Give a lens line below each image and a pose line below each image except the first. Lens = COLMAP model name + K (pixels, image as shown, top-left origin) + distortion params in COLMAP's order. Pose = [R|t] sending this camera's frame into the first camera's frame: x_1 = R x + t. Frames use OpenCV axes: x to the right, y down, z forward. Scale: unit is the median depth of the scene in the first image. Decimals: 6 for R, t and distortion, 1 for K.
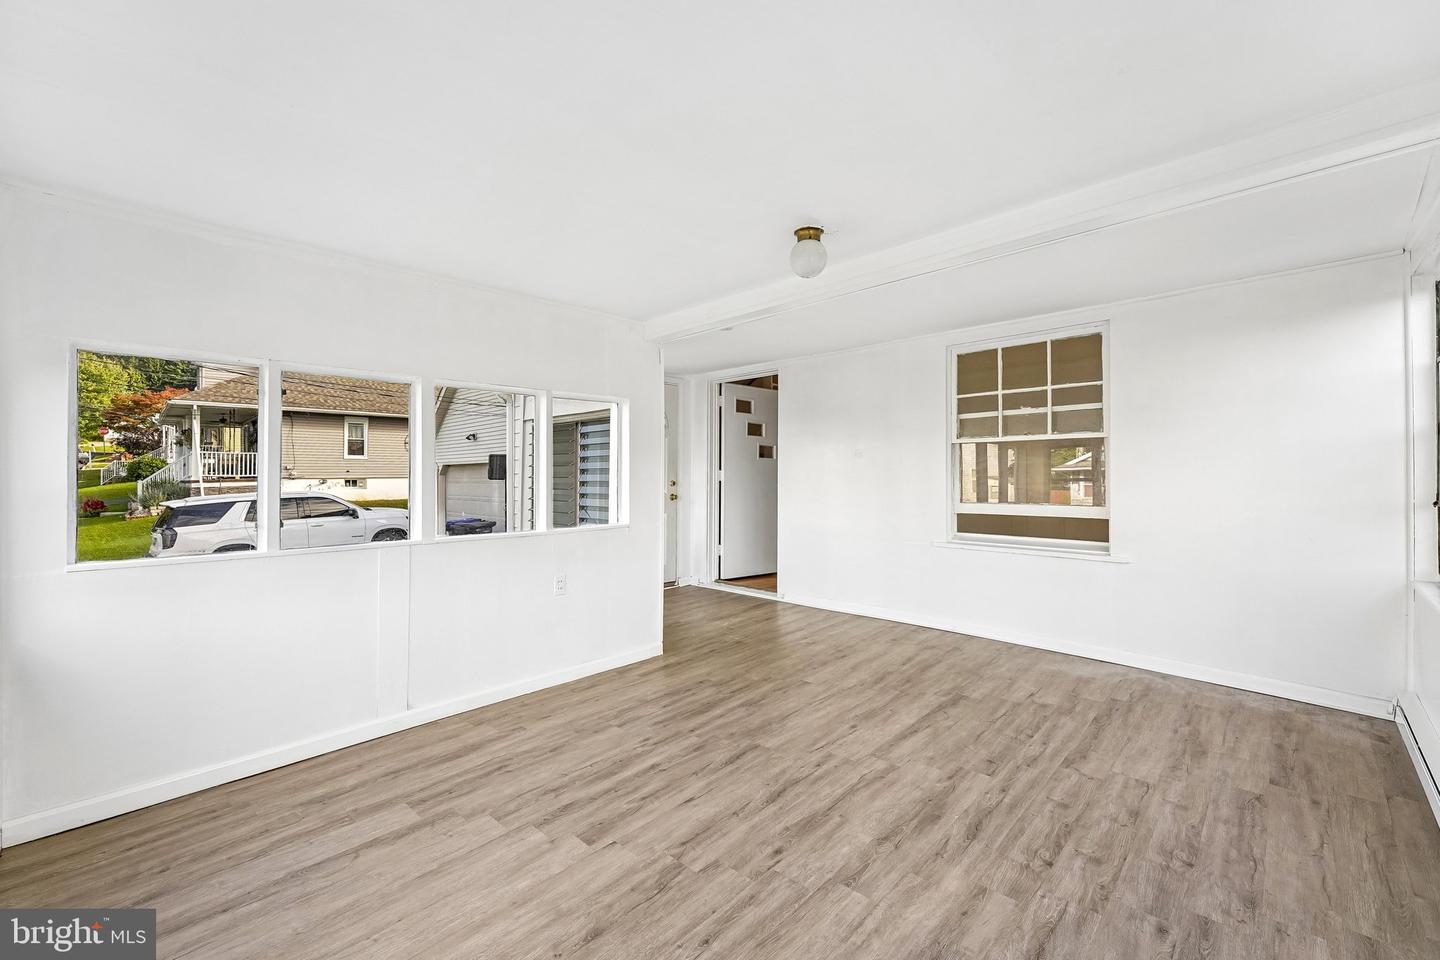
lens RADIAL K [[594.4, 0, 715.2], [0, 594.4, 466.3], [0, 0, 1]] dist [0.002683, 0.000444]
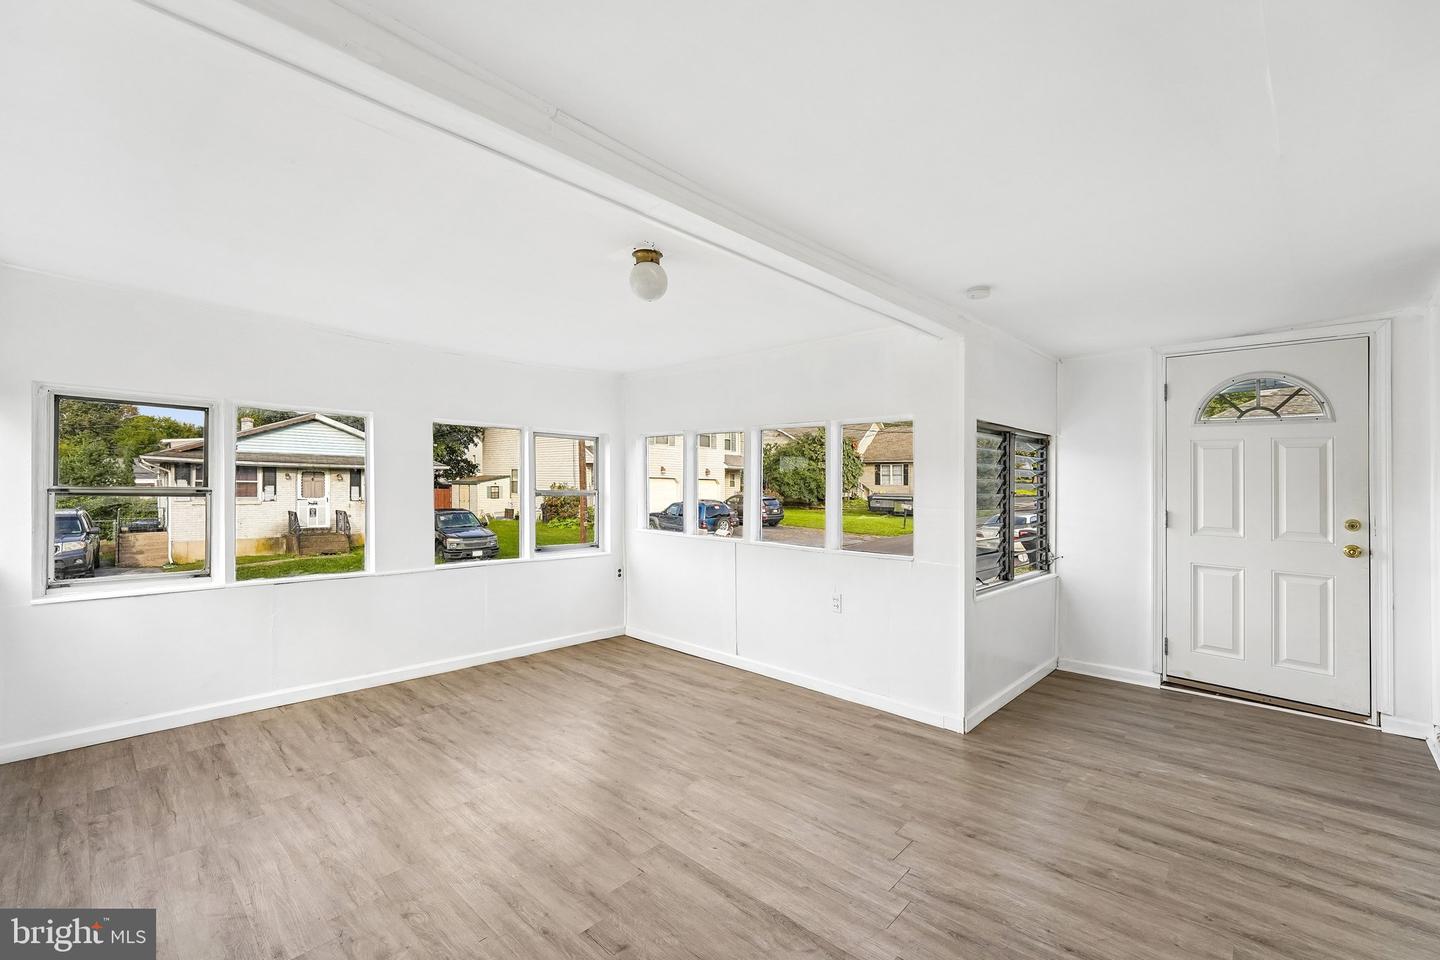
lens RADIAL K [[594.4, 0, 715.4], [0, 594.4, 481.9], [0, 0, 1]] dist [0.002683, 0.000444]
pose [[0.024715, 0.003694, -0.999688, 1.017438], [-0.001171, 0.999993, 0.003667, -0.024725], [0.999694, 0.001080, 0.024719, 0.978817]]
